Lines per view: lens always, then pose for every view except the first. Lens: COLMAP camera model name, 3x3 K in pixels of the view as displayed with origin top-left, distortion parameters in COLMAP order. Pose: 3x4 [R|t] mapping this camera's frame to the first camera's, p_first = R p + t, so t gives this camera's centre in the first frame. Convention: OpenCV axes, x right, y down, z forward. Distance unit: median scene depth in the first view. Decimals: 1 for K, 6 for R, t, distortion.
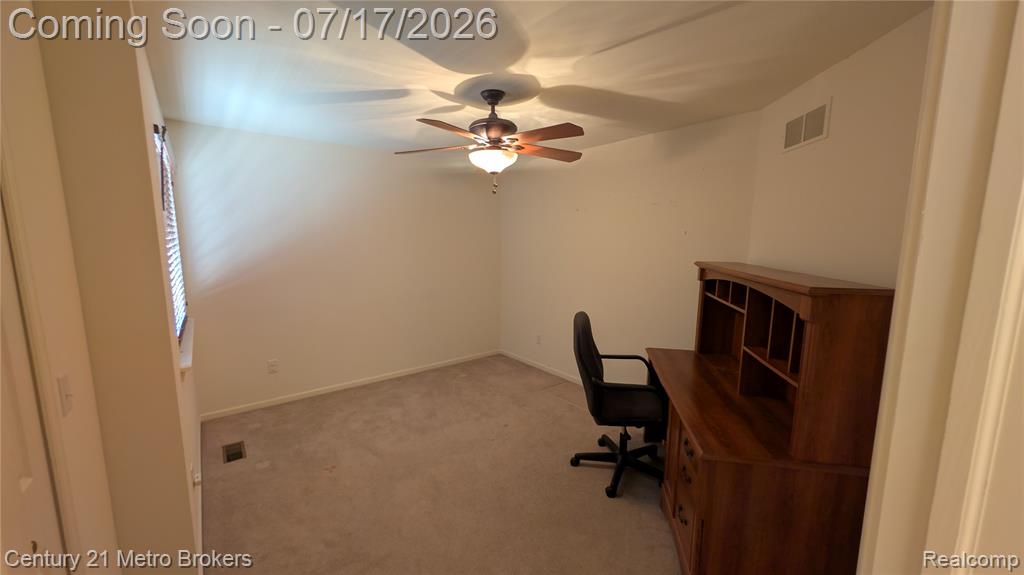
lens RADIAL K [[388.3, 0, 513.6], [0, 388.3, 291.3], [0, 0, 1]] dist [-0.000275, 0.000461]
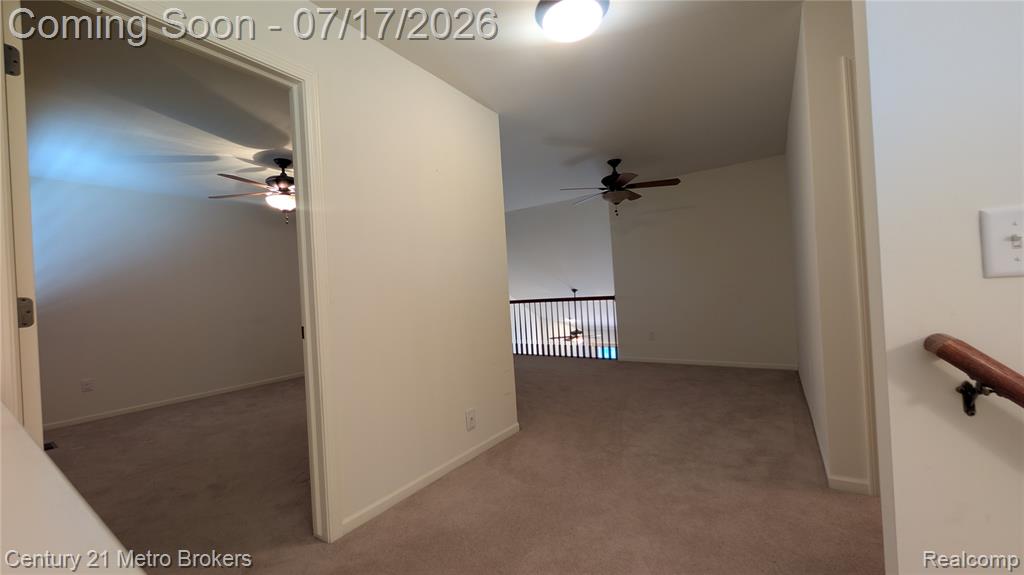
lens RADIAL K [[388.3, 0, 513.6], [0, 388.3, 291.3], [0, 0, 1]] dist [-0.000275, 0.000461]
pose [[0.954241, -0.058856, 0.293189, 0.341257], [0.102176, 0.985605, -0.134698, 0.305513], [-0.281040, 0.158491, 0.946518, -0.641860]]
